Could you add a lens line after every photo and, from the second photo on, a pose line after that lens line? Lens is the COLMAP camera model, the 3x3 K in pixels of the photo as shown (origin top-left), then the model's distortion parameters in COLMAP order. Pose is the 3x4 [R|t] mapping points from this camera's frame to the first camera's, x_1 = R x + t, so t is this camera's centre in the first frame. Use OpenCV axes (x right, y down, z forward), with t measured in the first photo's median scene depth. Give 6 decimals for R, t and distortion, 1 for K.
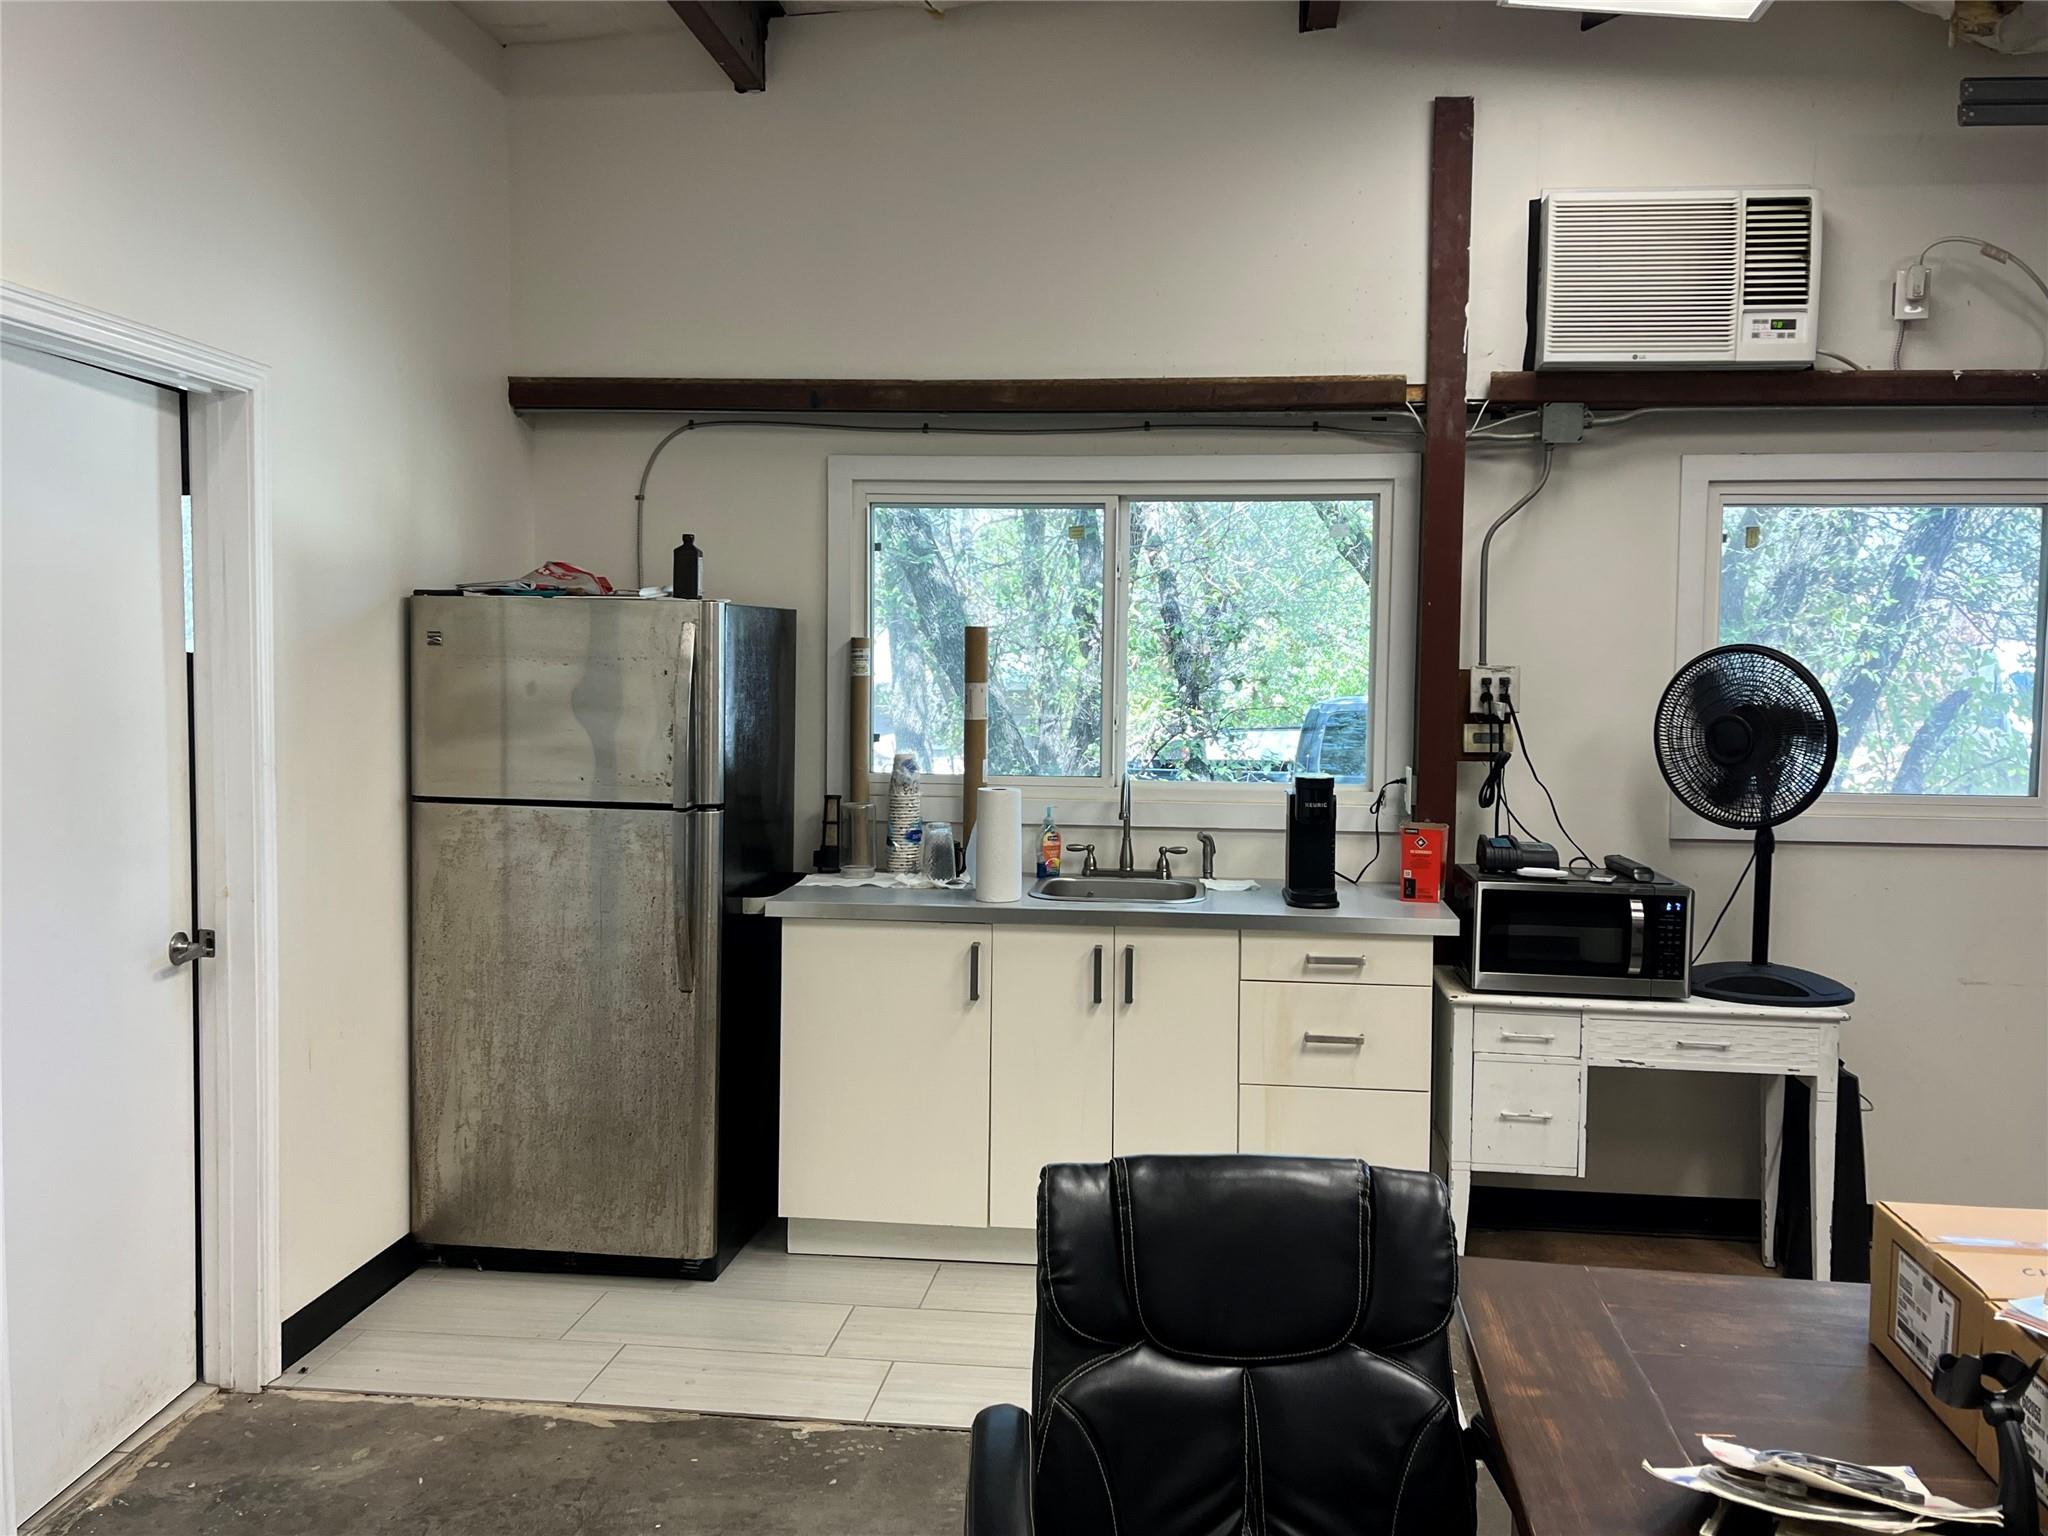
lens RADIAL K [[1705.2, 0, 1029.1], [0, 1705.2, 764.7], [0, 0, 1]] dist [0.015285, -0.002329]
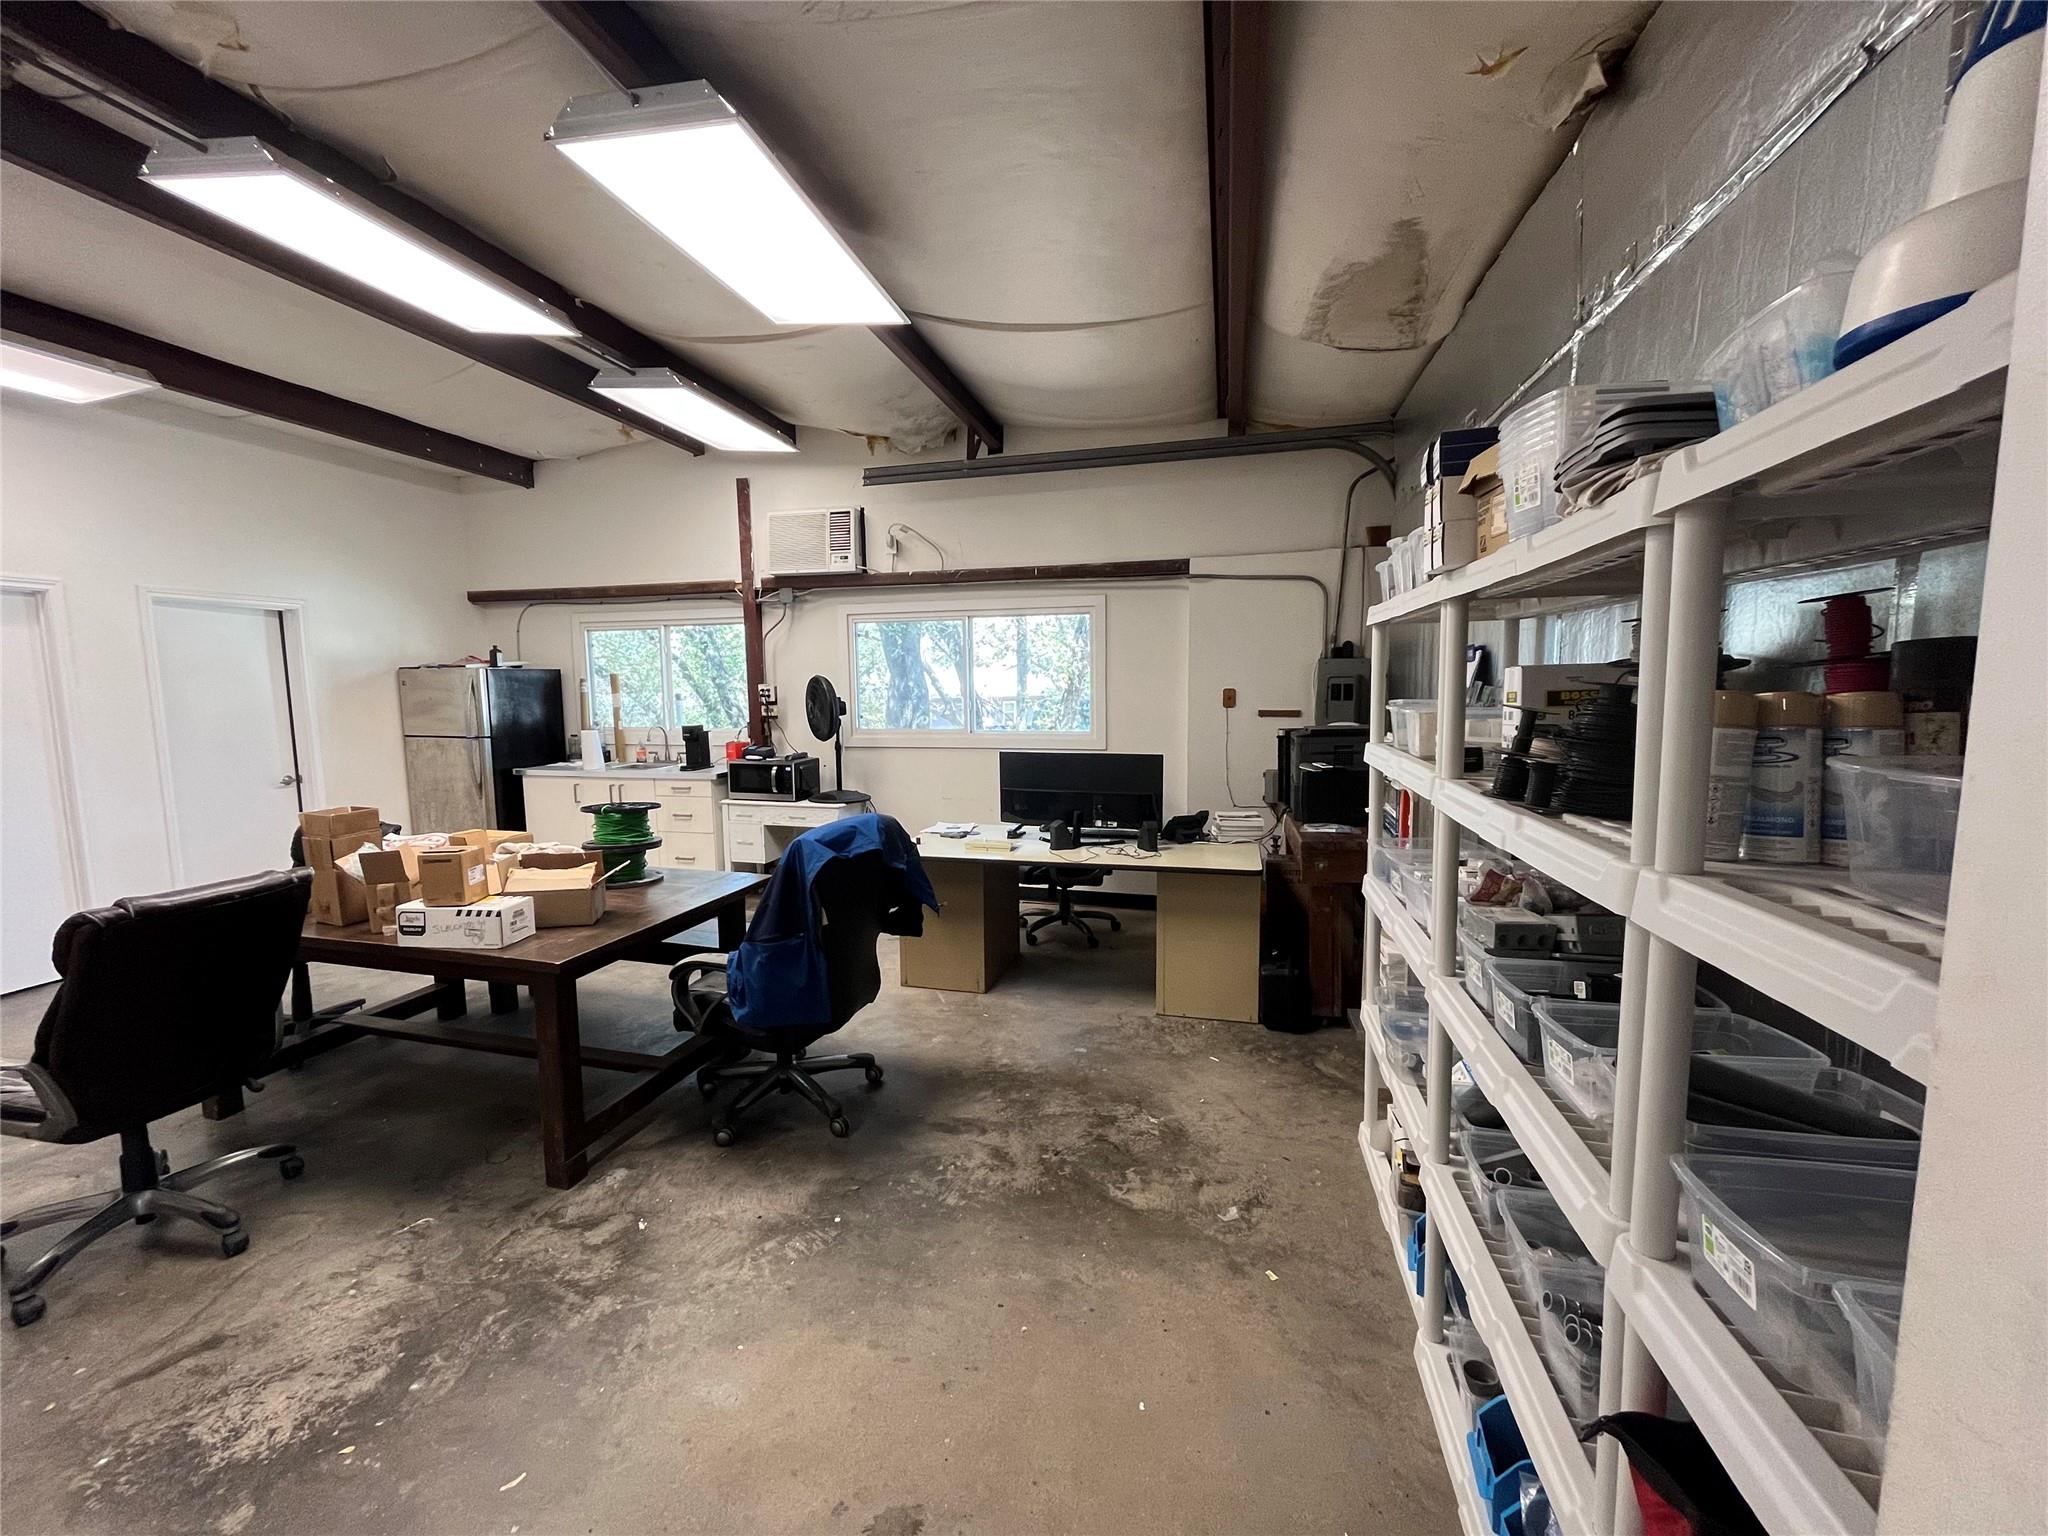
lens RADIAL K [[833.1, 0, 1002.9], [0, 833.1, 769.0], [0, 0, 1]] dist [-0.001009, -0.000540]
pose [[0.987884, -0.004692, -0.155123, 0.895316], [0.011639, 0.998968, 0.043904, 0.025425], [0.154757, -0.045178, 0.986919, -0.293745]]
